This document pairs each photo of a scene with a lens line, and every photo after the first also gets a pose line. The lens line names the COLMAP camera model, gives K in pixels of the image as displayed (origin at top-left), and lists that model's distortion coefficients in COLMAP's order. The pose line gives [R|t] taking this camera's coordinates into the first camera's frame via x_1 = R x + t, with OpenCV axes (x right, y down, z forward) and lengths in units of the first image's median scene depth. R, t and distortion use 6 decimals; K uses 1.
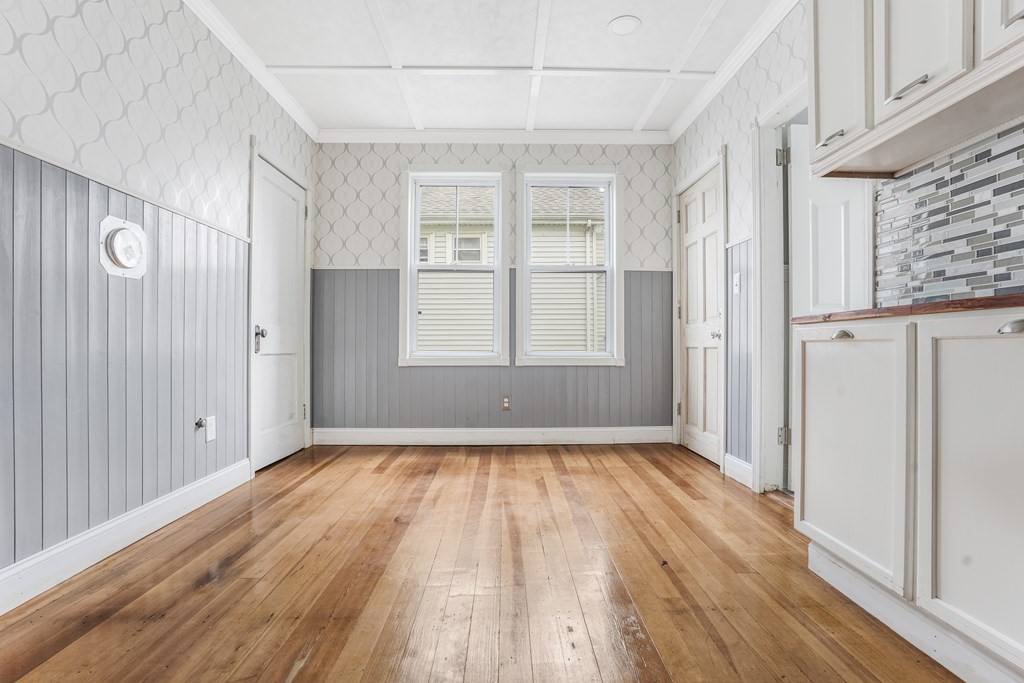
lens RADIAL K [[479.7, 0, 517.2], [0, 479.7, 344.9], [0, 0, 1]] dist [-0.078622, 0.028129]
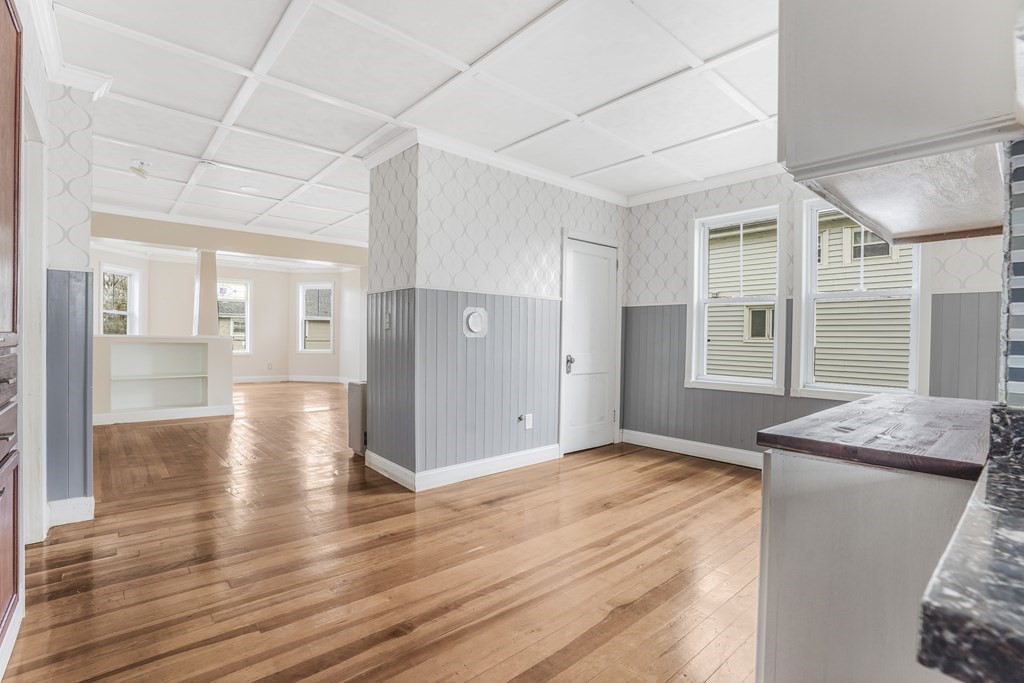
lens RADIAL K [[479.7, 0, 517.2], [0, 479.7, 344.9], [0, 0, 1]] dist [-0.078622, 0.028129]
pose [[0.644246, 0.020834, -0.764535, 0.483277], [-0.011577, 0.999780, 0.017489, -0.096099], [0.764731, -0.002416, 0.644345, -0.090191]]
